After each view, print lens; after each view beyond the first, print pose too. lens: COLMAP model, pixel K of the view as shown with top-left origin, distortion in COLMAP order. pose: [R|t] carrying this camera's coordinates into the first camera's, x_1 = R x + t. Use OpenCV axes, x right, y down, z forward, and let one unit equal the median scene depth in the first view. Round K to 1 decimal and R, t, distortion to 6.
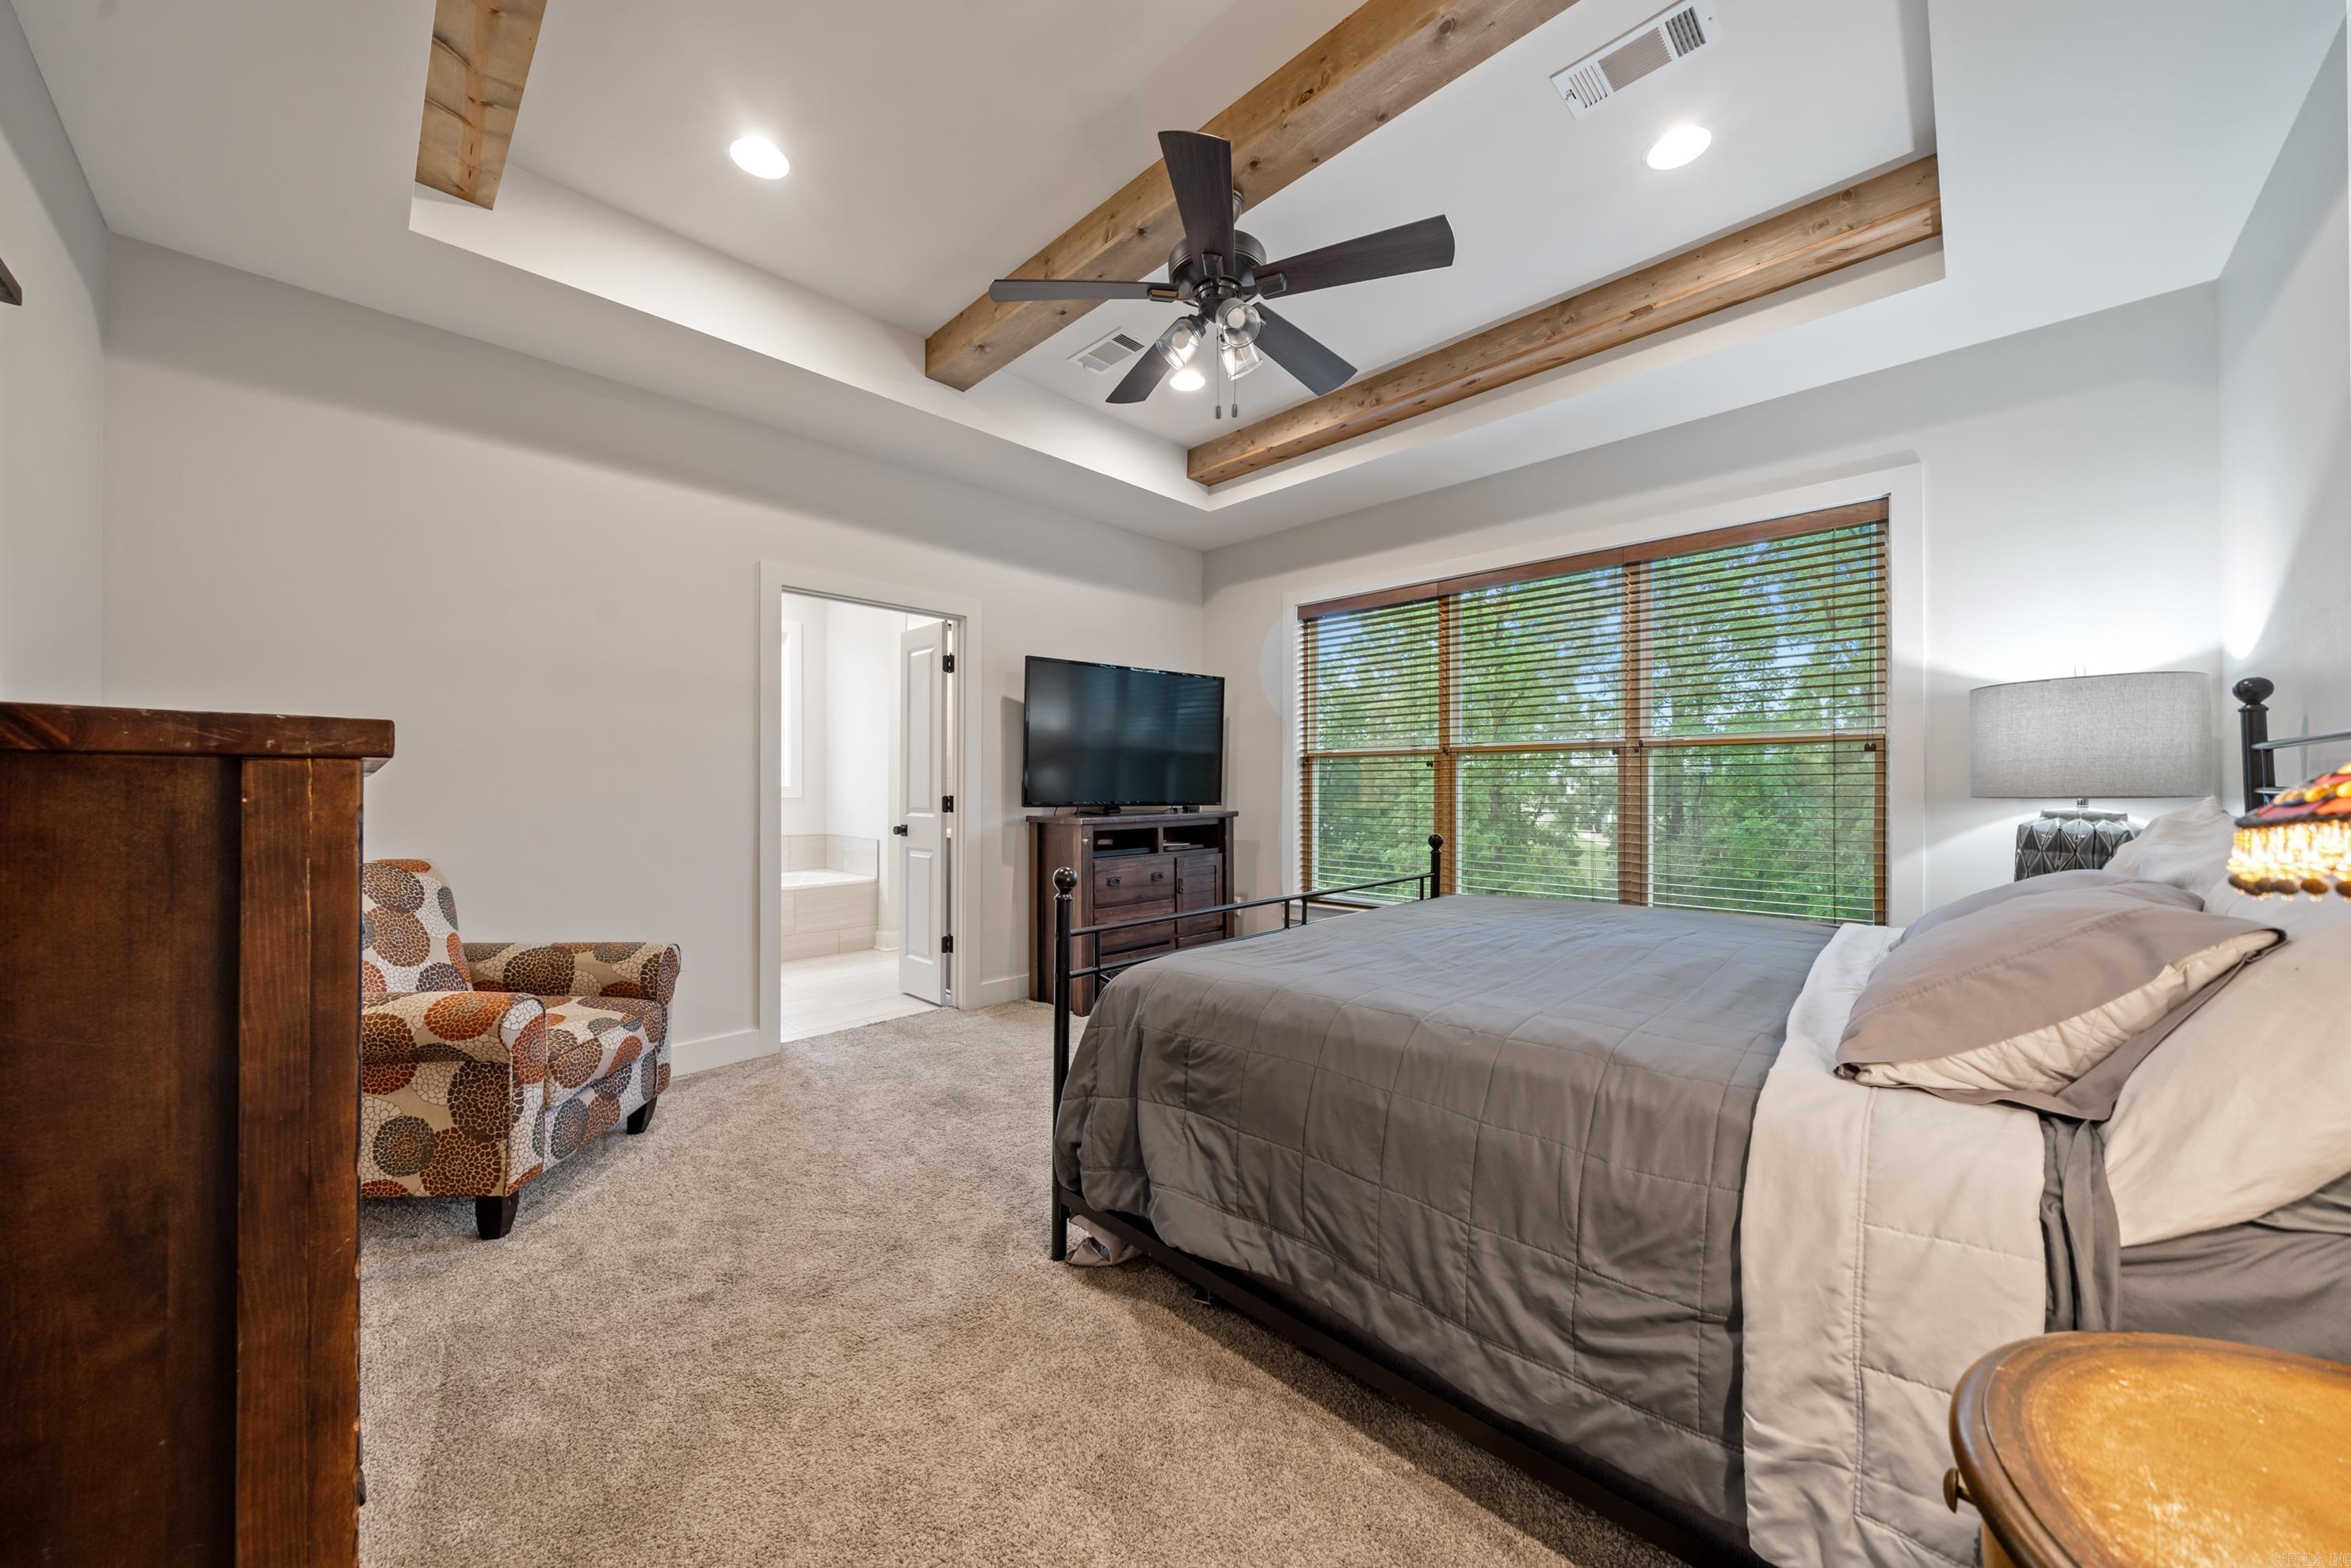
lens RADIAL K [[825.4, 0, 1168.7], [0, 825.4, 784.7], [0, 0, 1]] dist [-0.004519, -0.000252]
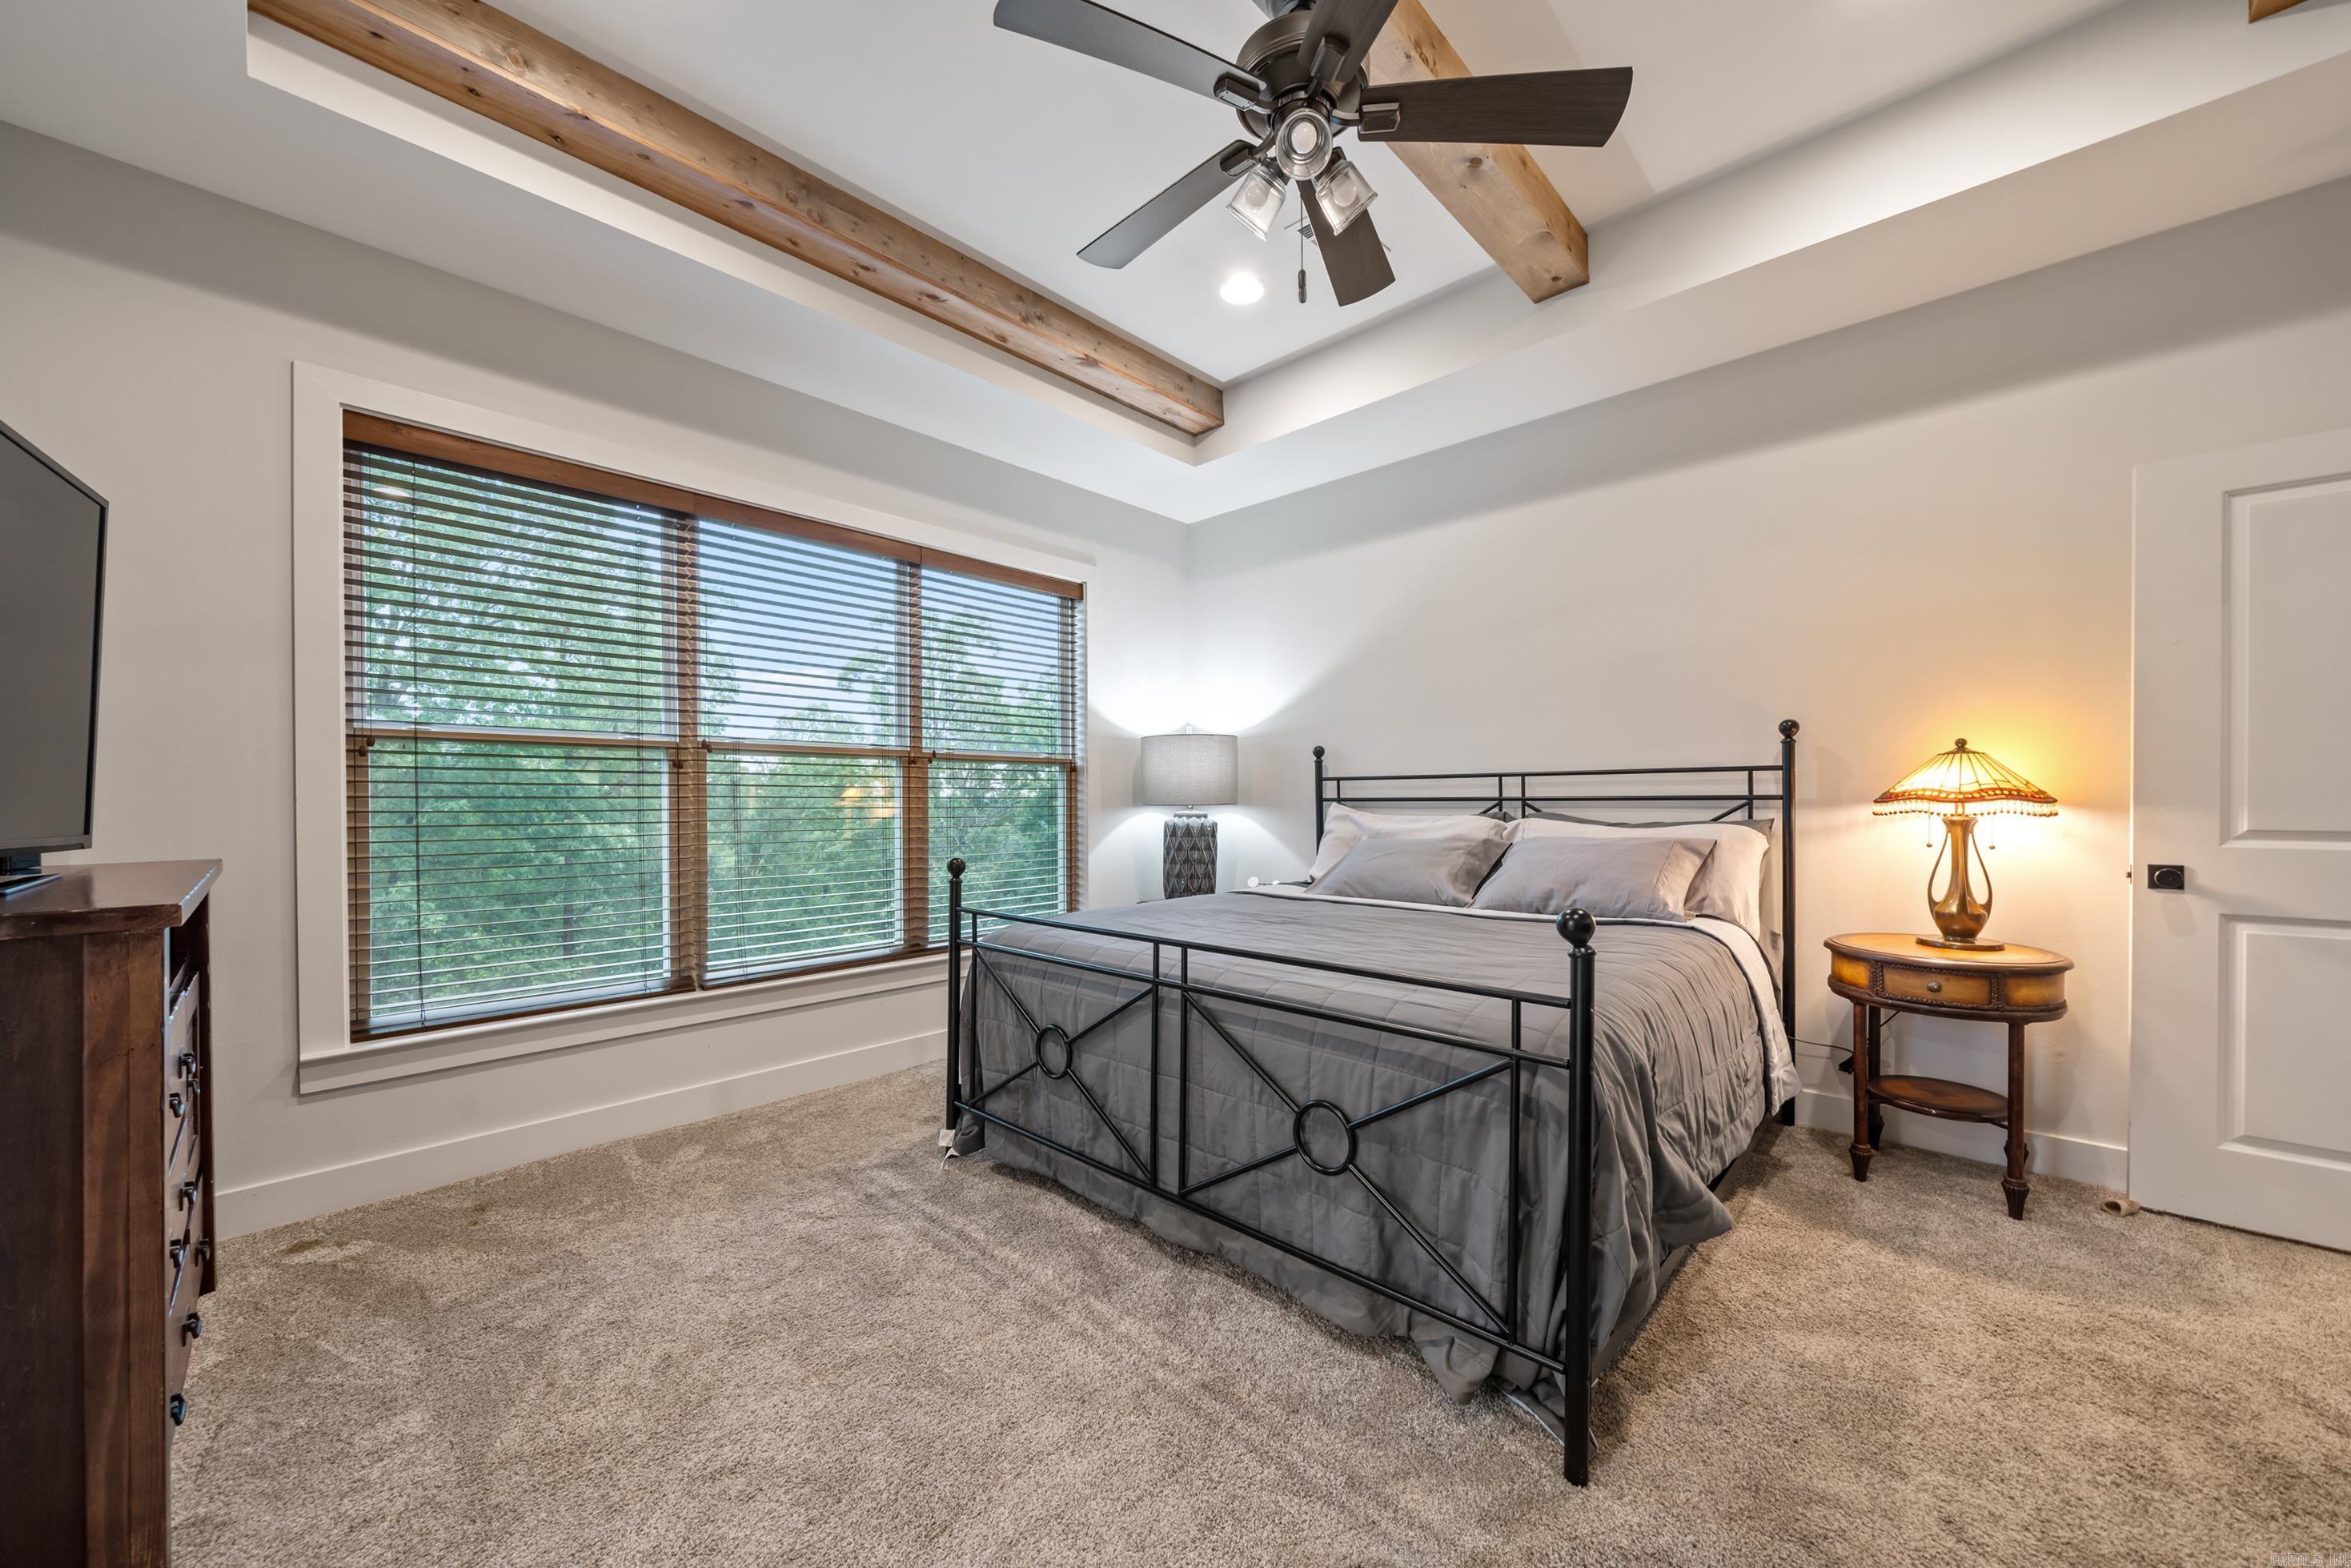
lens RADIAL K [[856.0, 0, 1174.2], [0, 856.0, 798.8], [0, 0, 1]] dist [-0.002541, 0.000029]
pose [[-0.014073, -0.003272, 0.999896, -0.422287], [-0.003839, 0.999987, 0.003218, -0.000933], [-0.999894, -0.003793, -0.014085, 0.694336]]
